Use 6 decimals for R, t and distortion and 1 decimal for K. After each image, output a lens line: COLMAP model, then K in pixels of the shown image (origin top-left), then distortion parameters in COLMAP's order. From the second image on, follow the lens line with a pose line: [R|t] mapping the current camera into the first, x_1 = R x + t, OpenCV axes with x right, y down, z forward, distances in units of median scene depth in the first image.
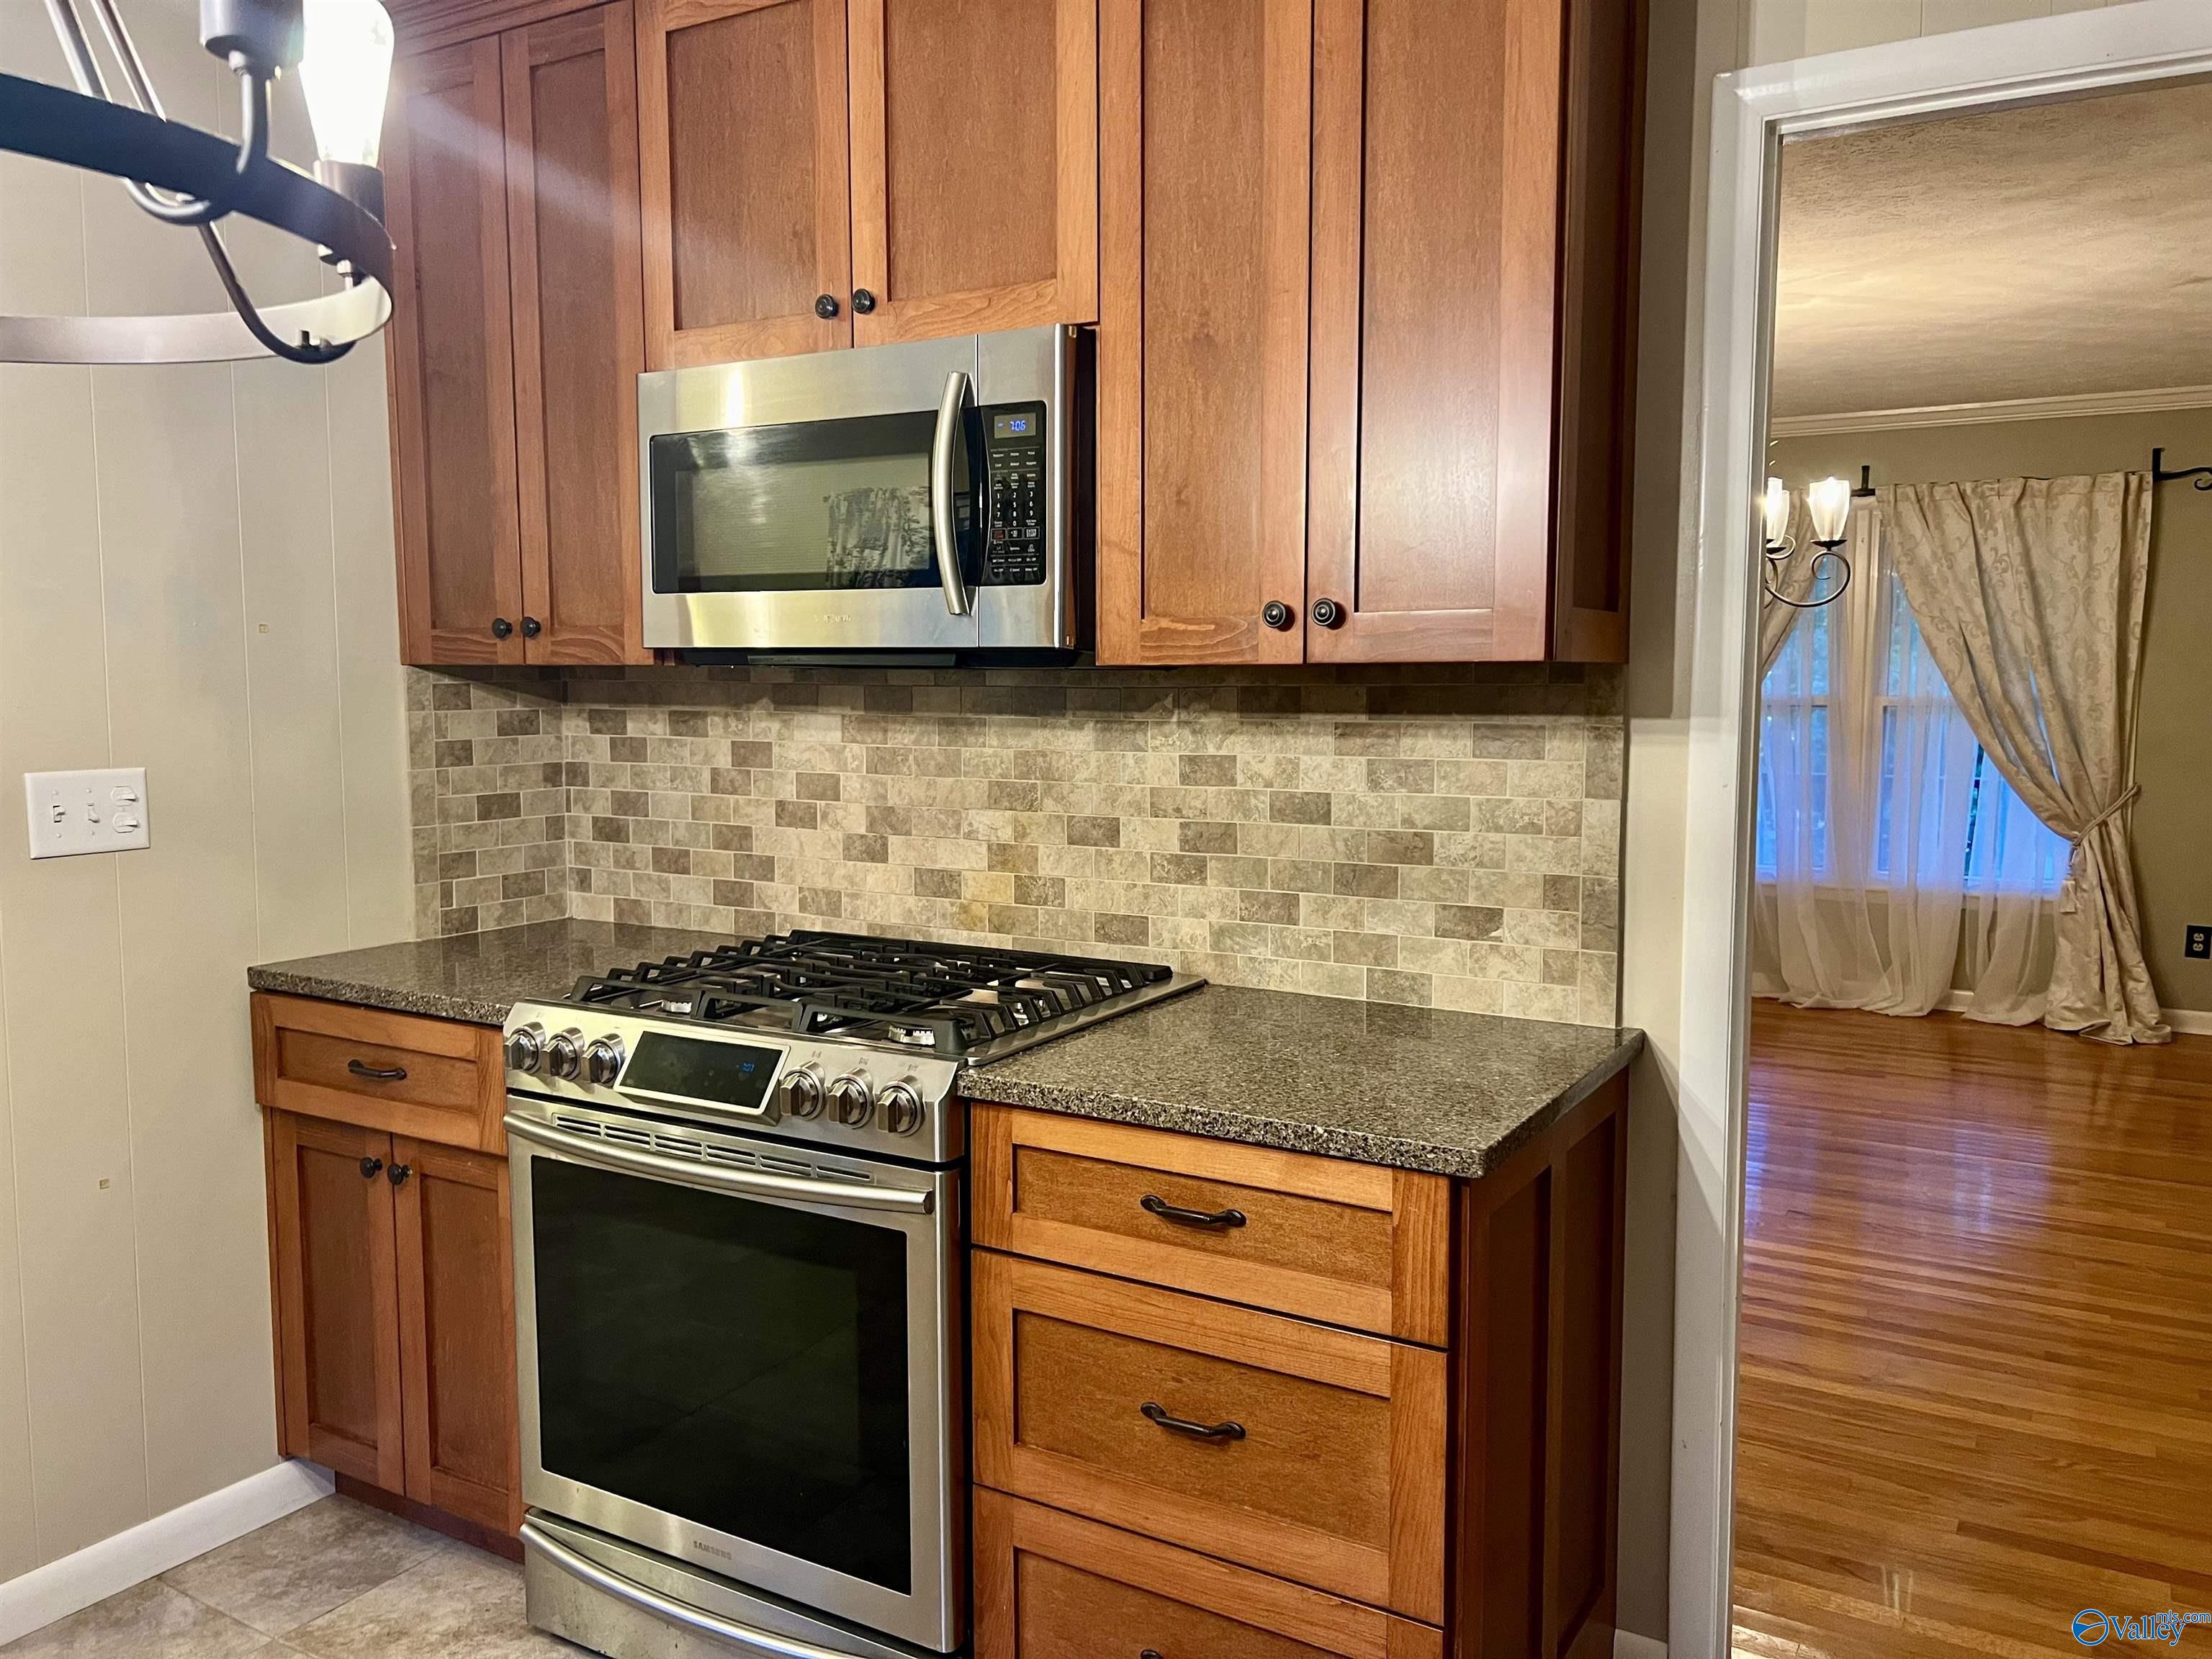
lens RADIAL K [[1662.0, 0, 1118.8], [0, 1662.0, 830.8], [0, 0, 1]] dist [0.072695, -0.072179]
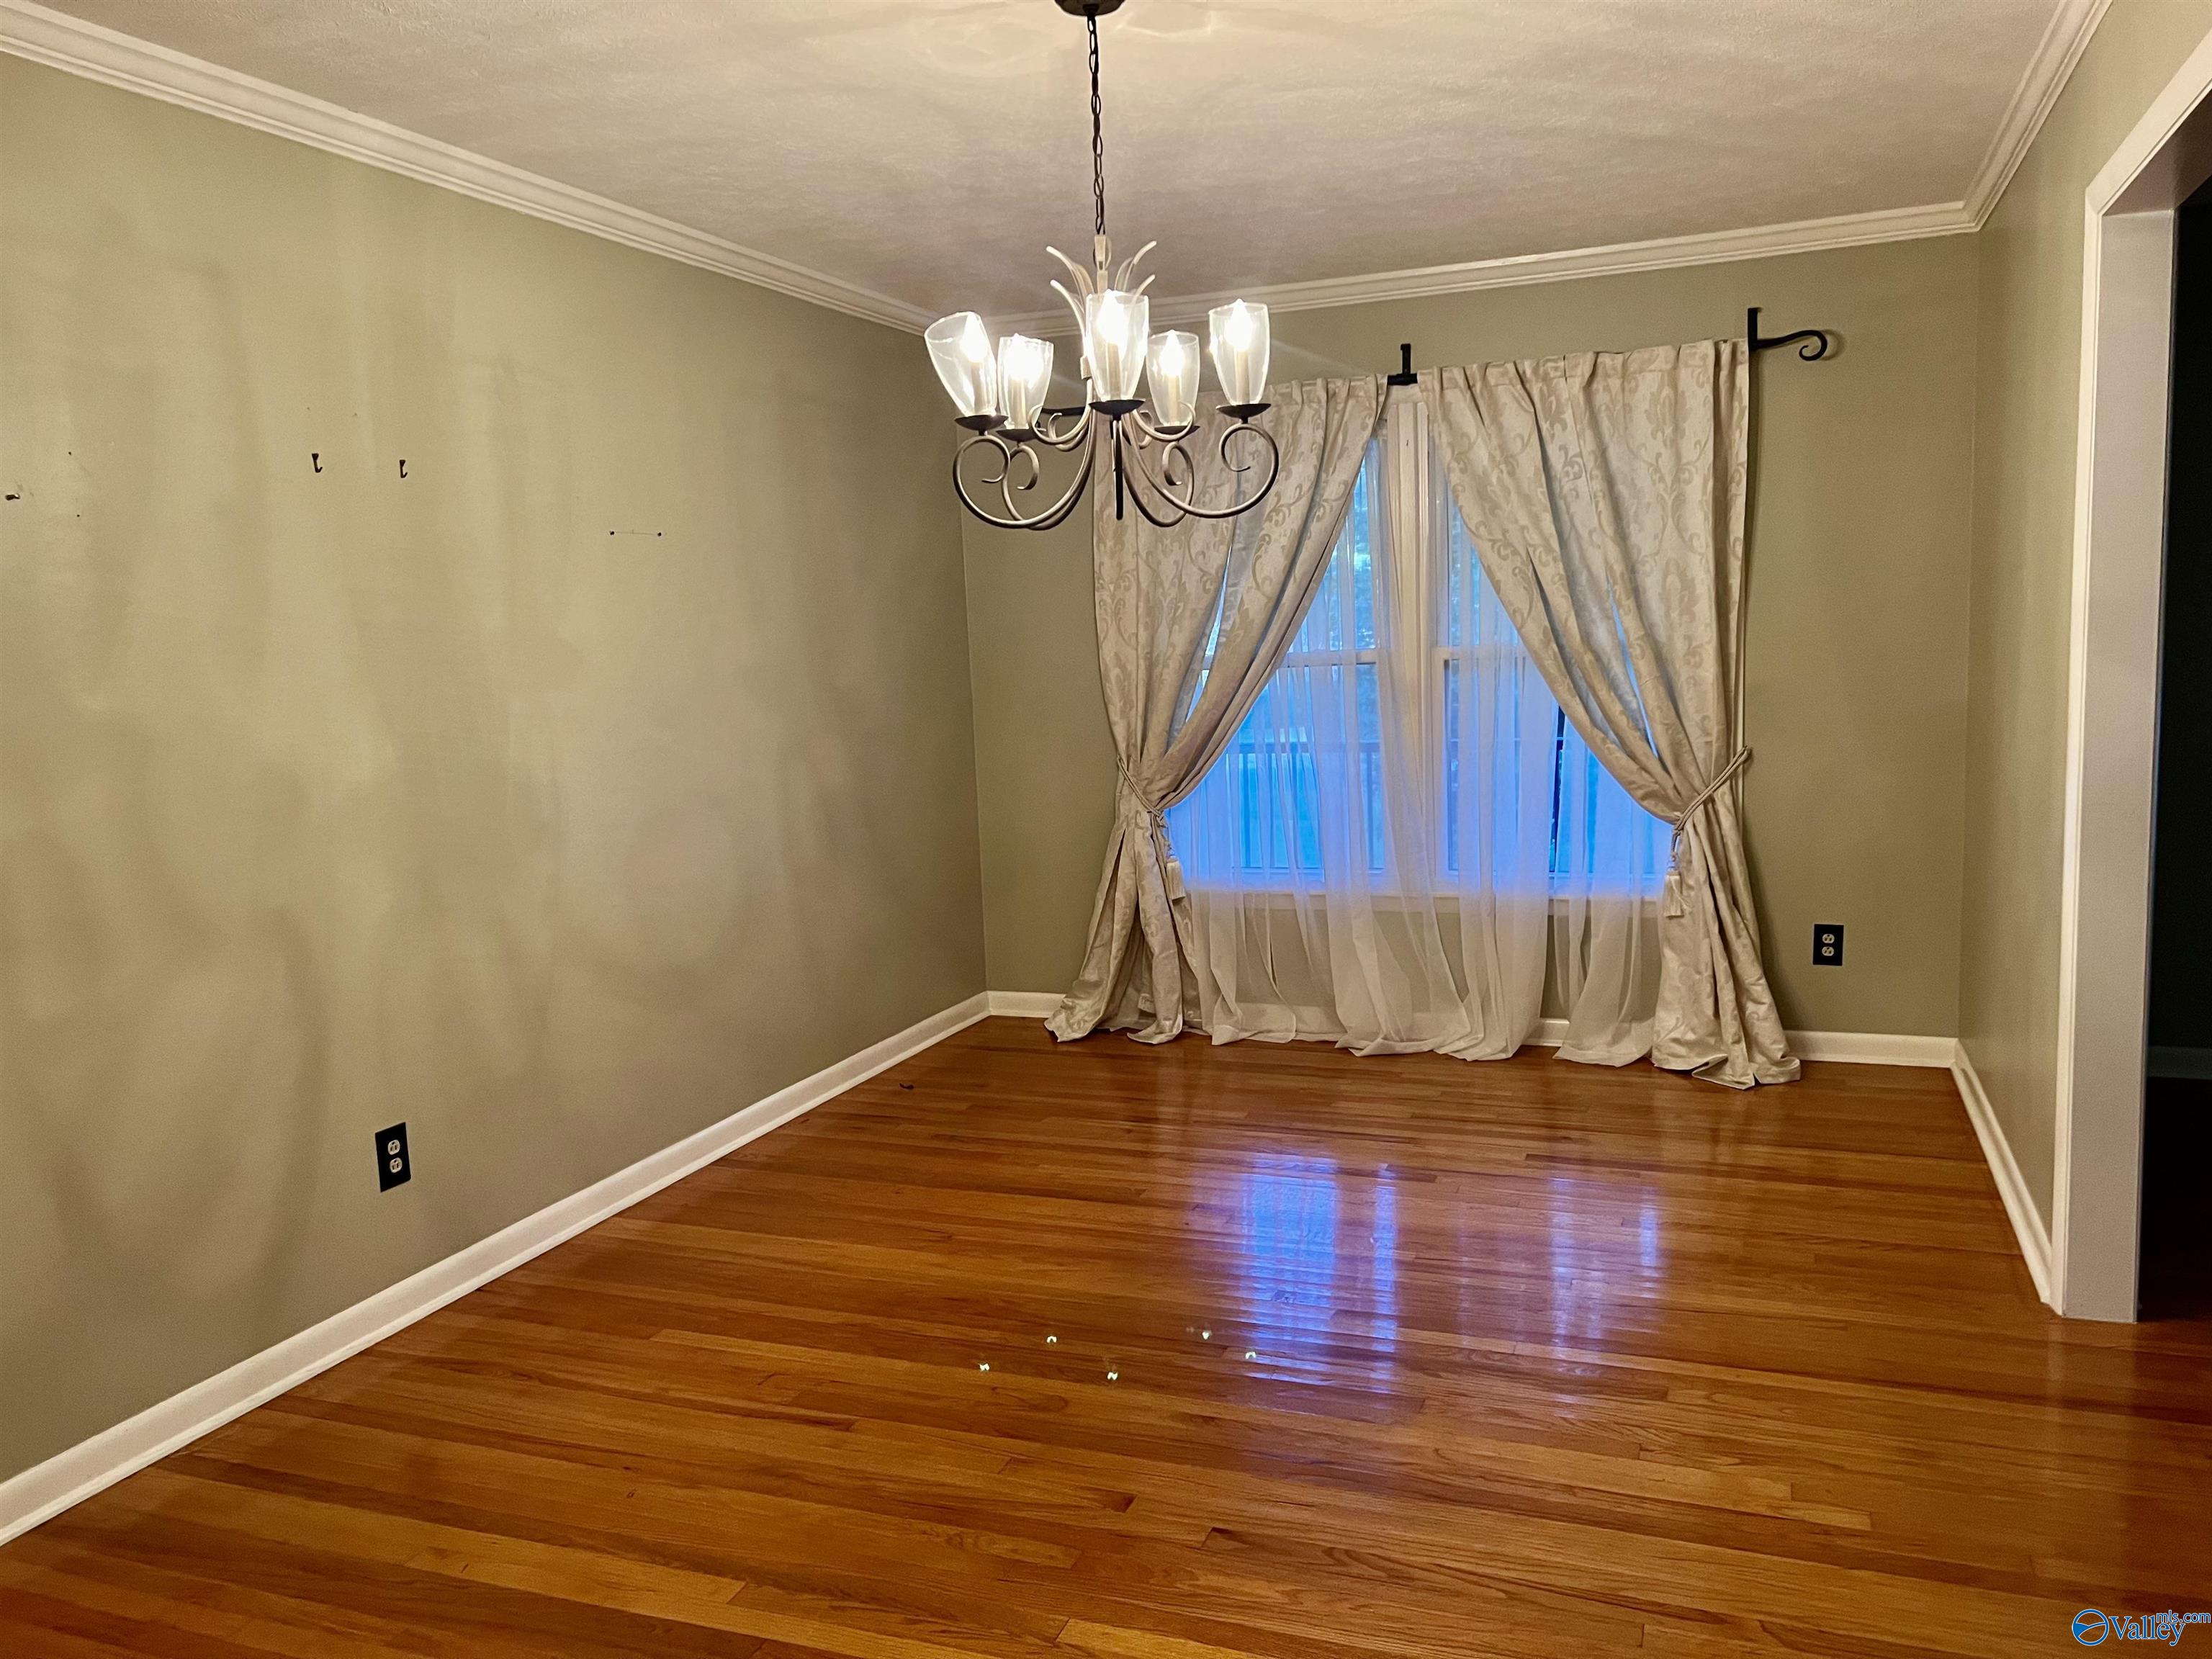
lens RADIAL K [[1658.6, 0, 1111.6], [0, 1658.6, 842.8], [0, 0, 1]] dist [0.061735, -0.070776]
pose [[0.985763, -0.060205, 0.156995, 0.189708], [0.055587, 0.997887, 0.033645, -0.025816], [-0.158688, -0.024439, 0.987026, 0.284748]]
